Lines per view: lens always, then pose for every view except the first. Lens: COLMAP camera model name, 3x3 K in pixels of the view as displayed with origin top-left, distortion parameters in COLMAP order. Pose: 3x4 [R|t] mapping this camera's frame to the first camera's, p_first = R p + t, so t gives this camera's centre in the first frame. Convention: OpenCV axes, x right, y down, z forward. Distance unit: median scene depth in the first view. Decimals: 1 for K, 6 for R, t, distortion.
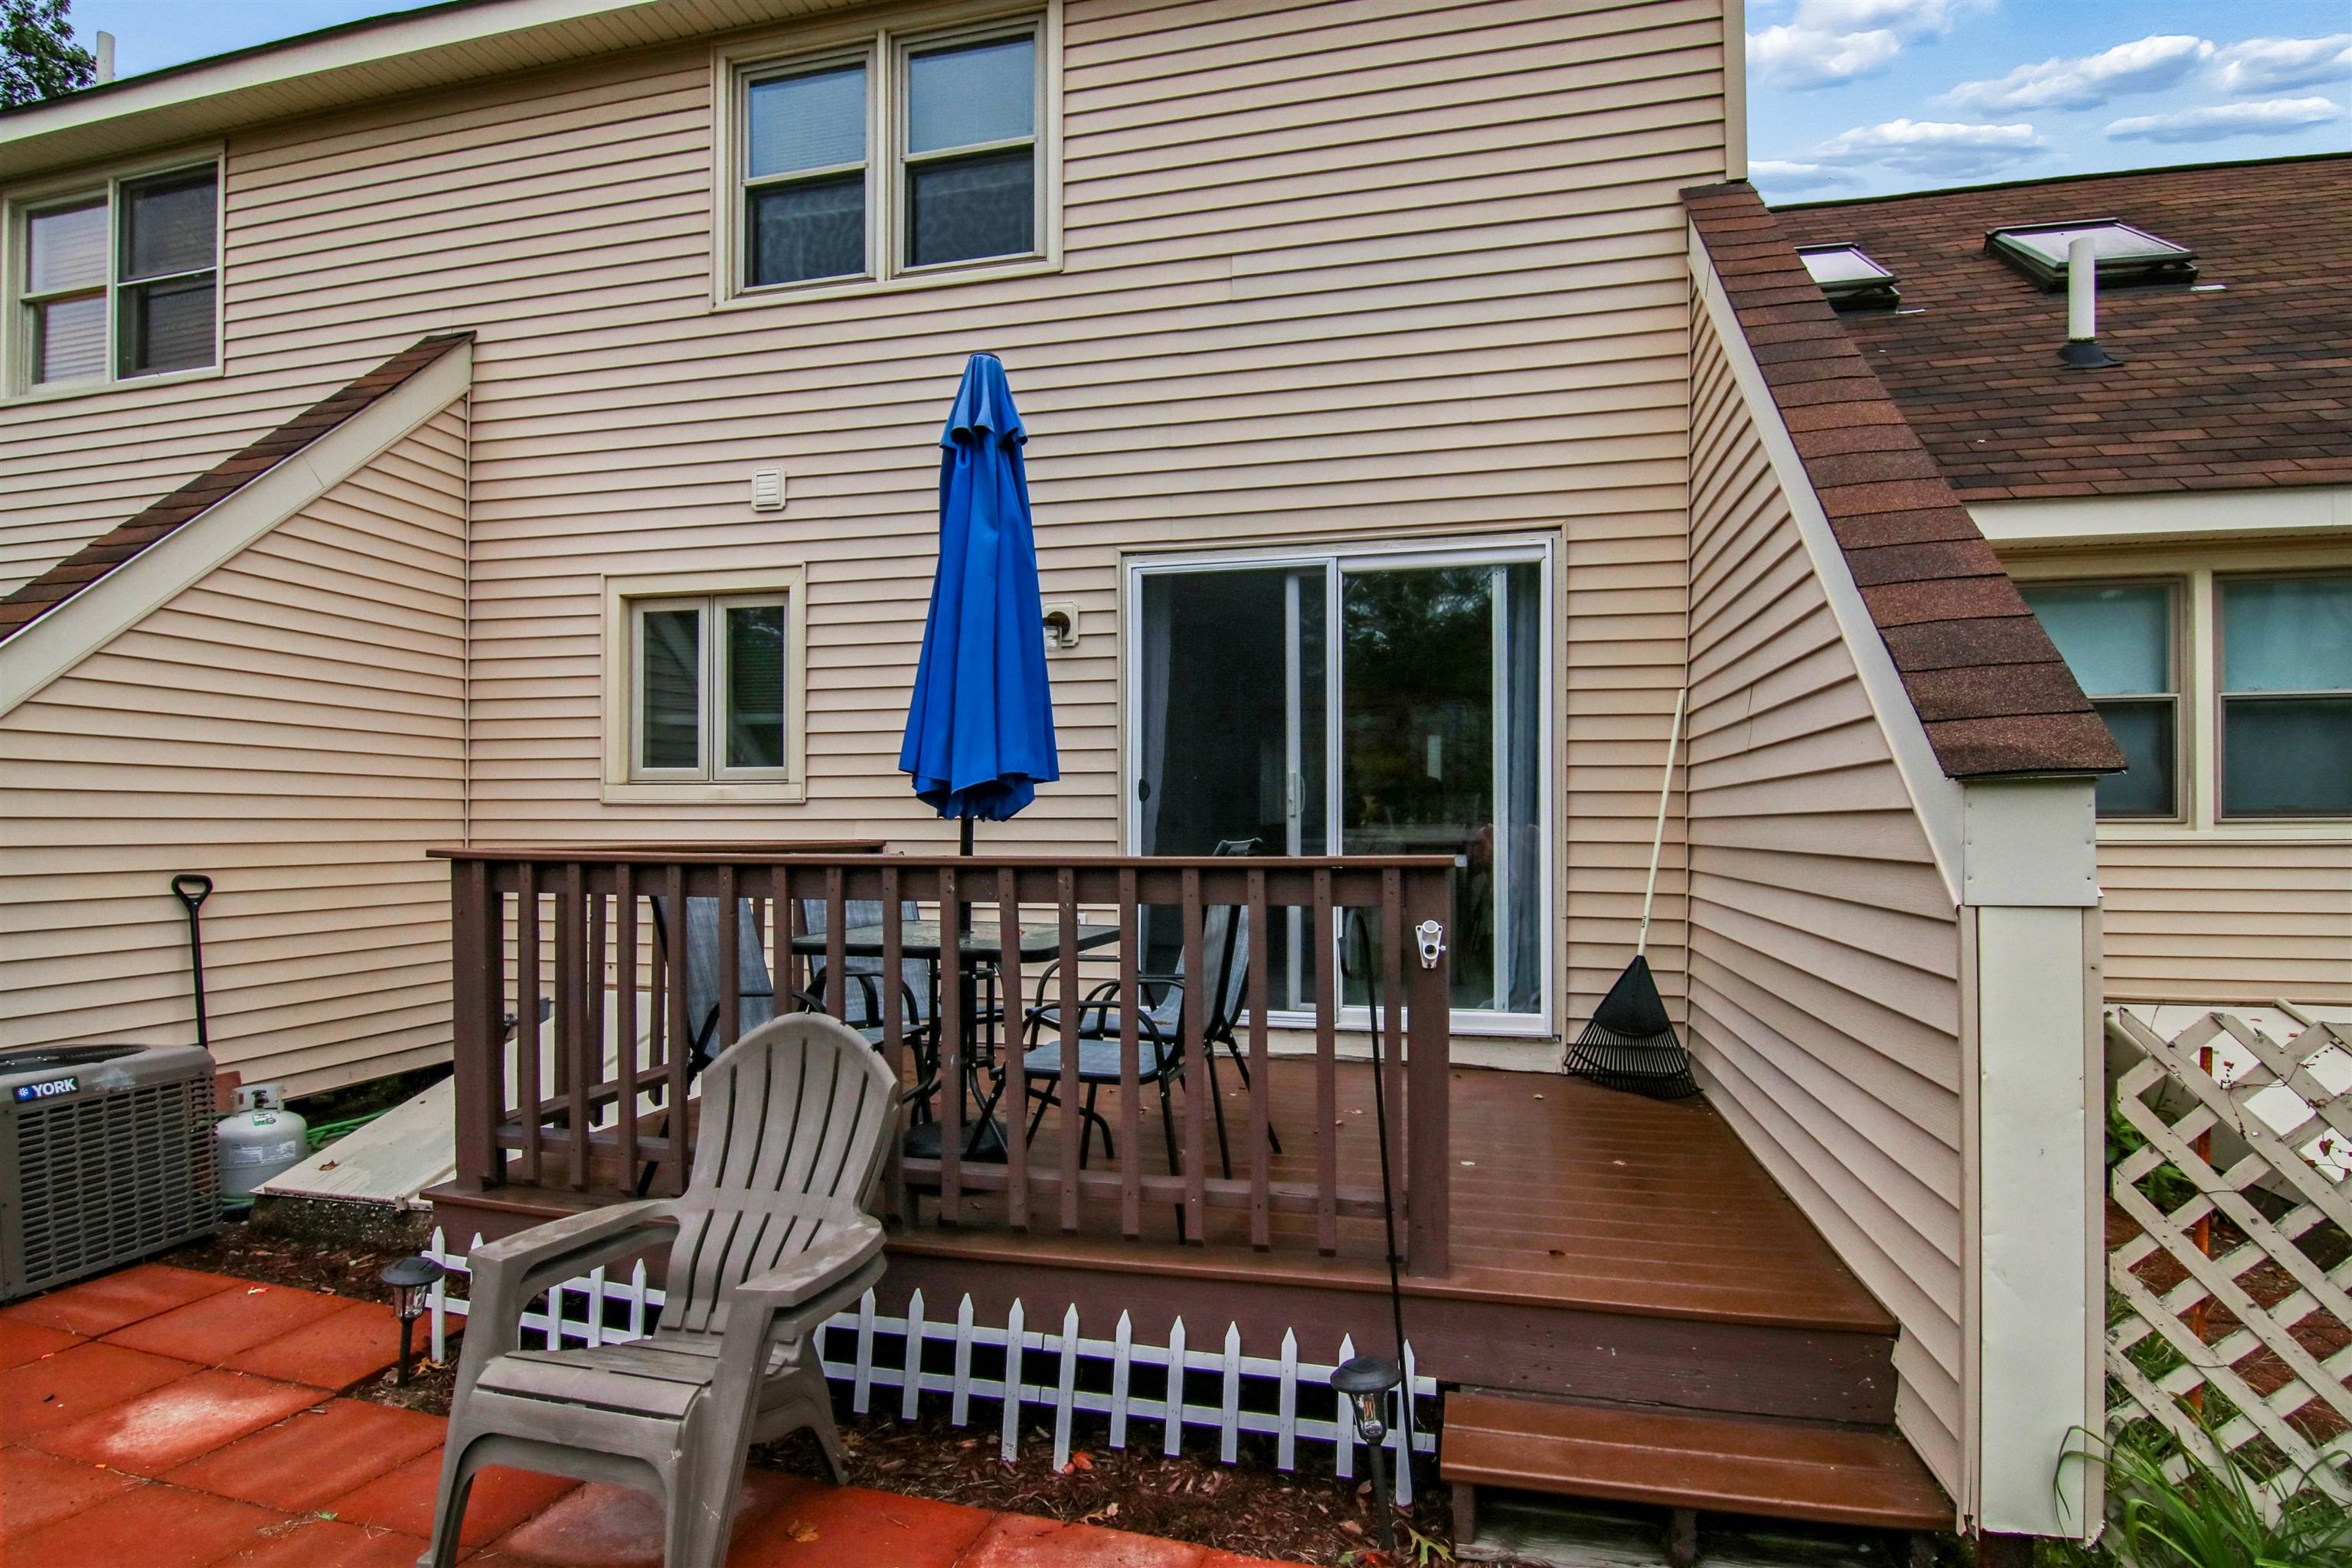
lens RADIAL K [[1214.9, 0, 1178.5], [0, 1214.9, 755.8], [0, 0, 1]] dist [-0.003941, -0.010784]
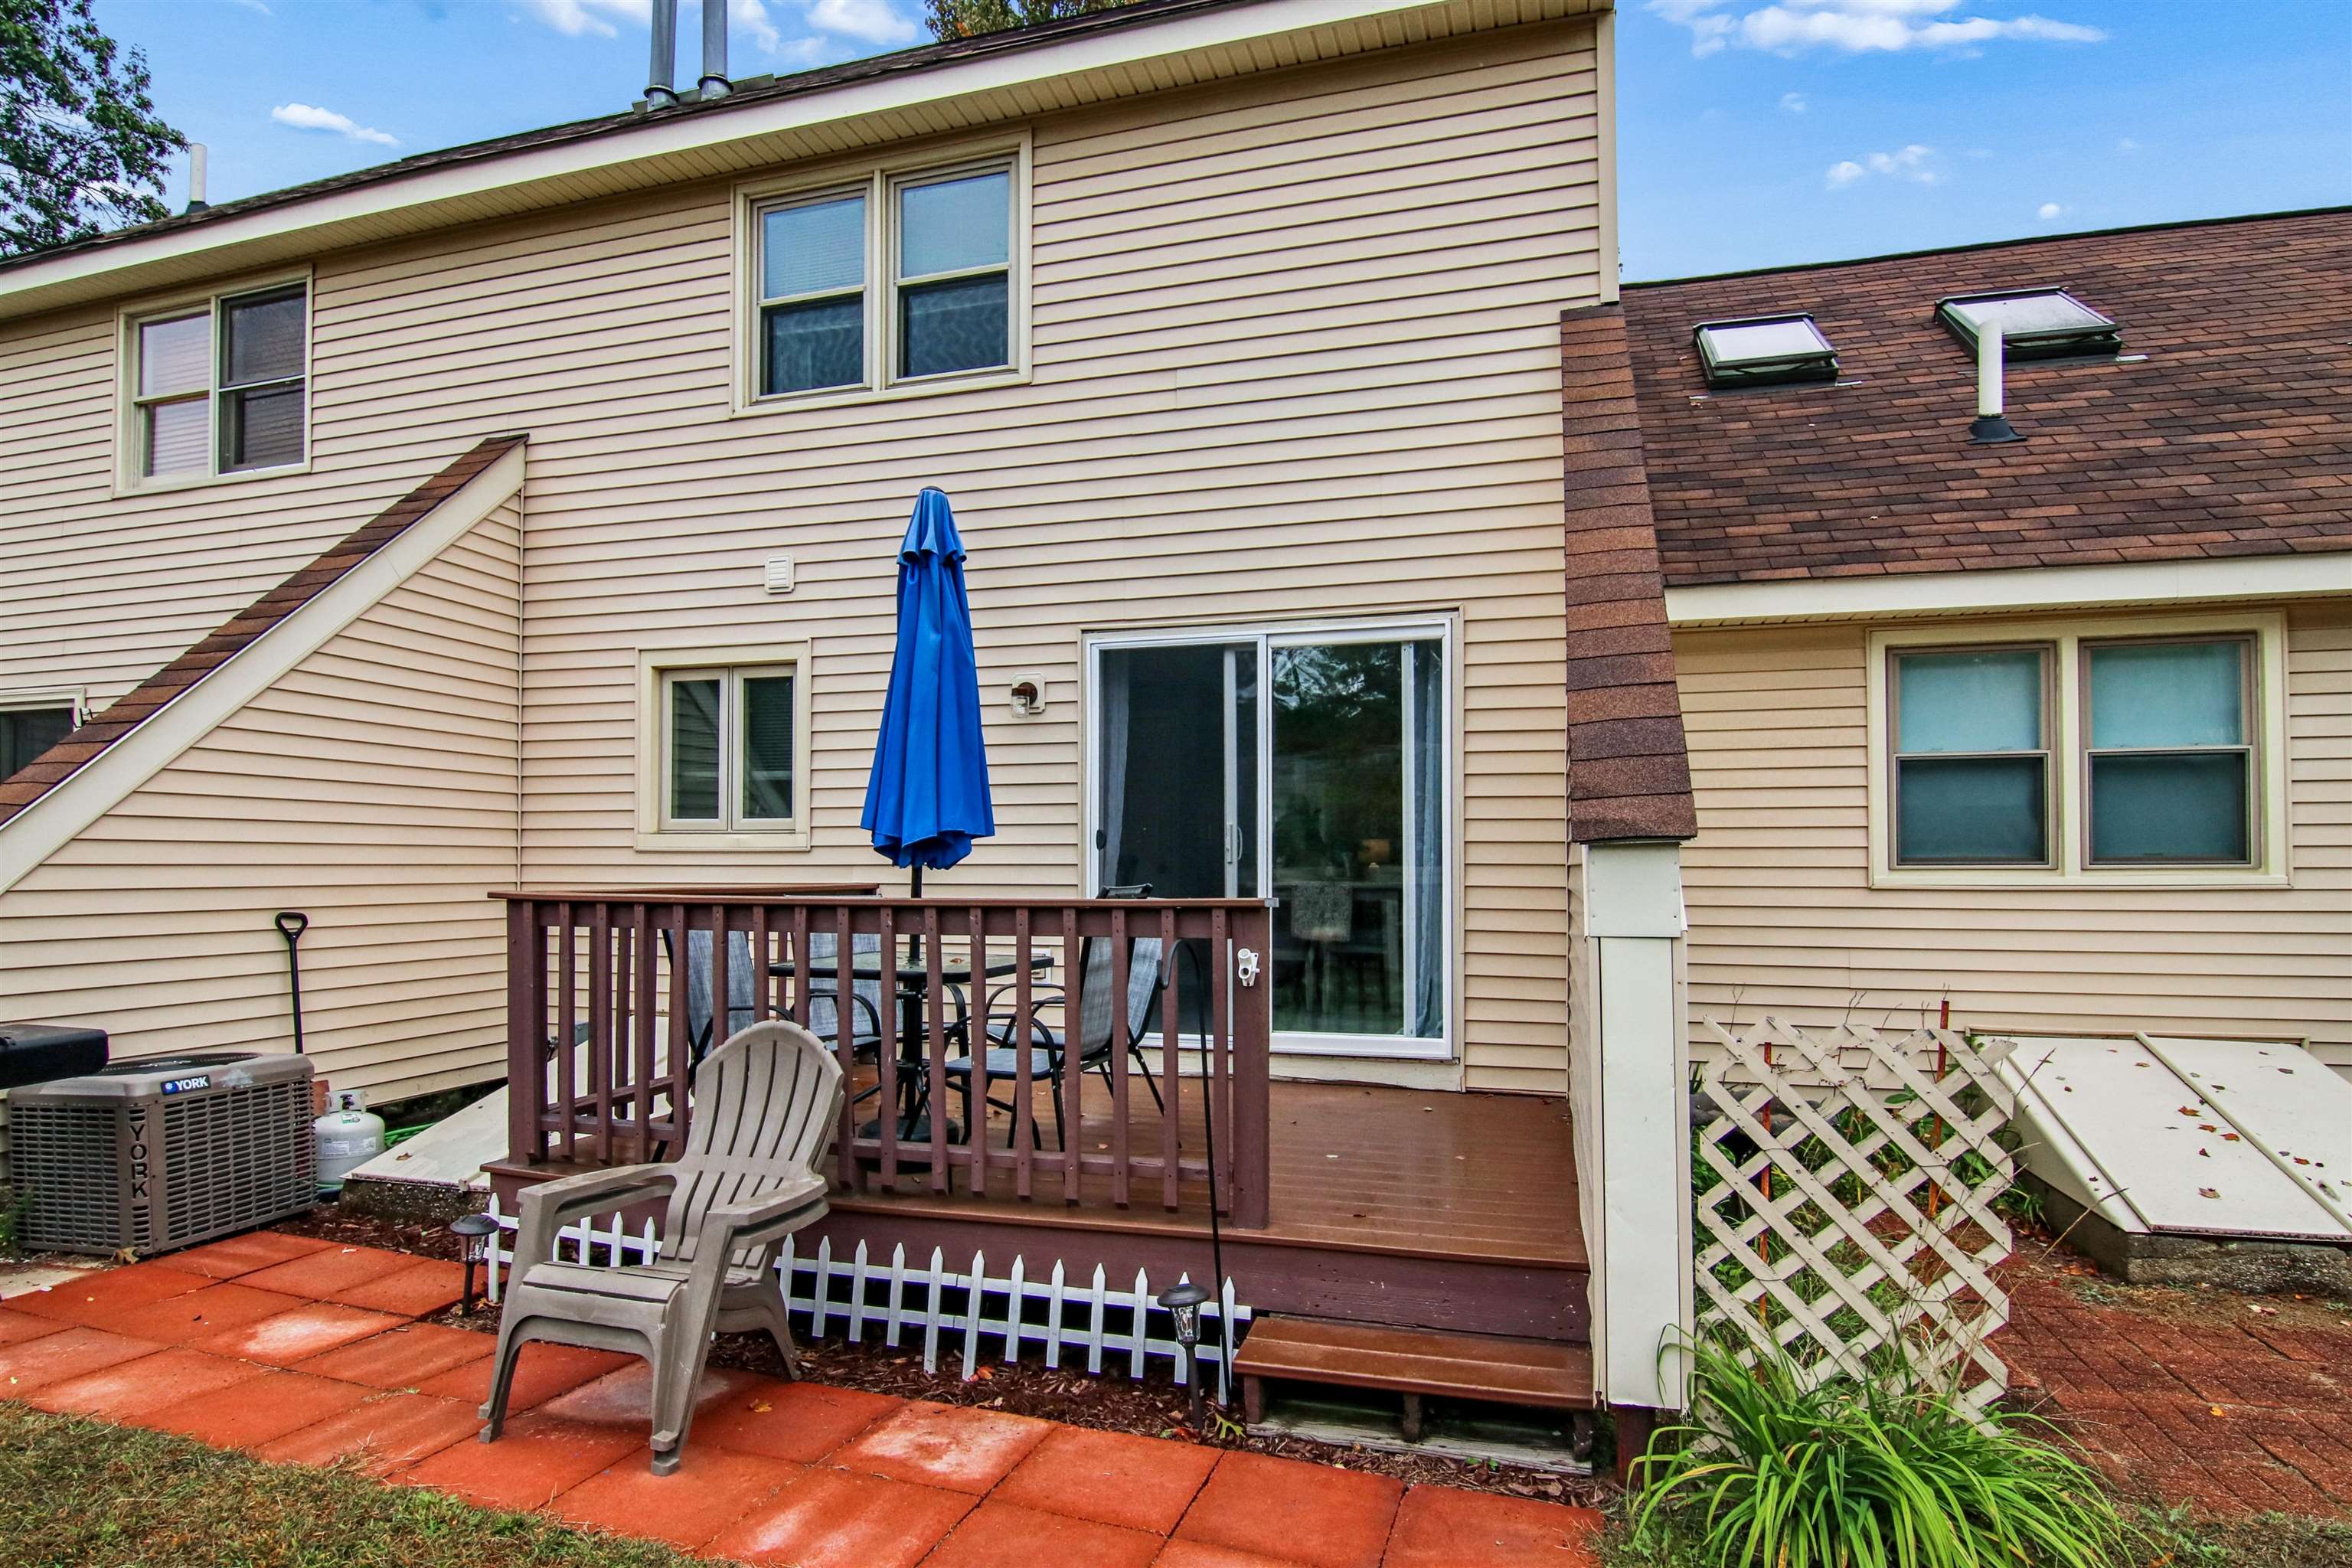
lens RADIAL K [[1250.4, 0, 1169.6], [0, 1250.4, 772.9], [0, 0, 1]] dist [0.000309, -0.014888]
pose [[0.998695, -0.003177, -0.050963, 0.105069], [0.002327, 0.999857, -0.016726, -0.015695], [0.051009, 0.016585, 0.998560, -0.179397]]
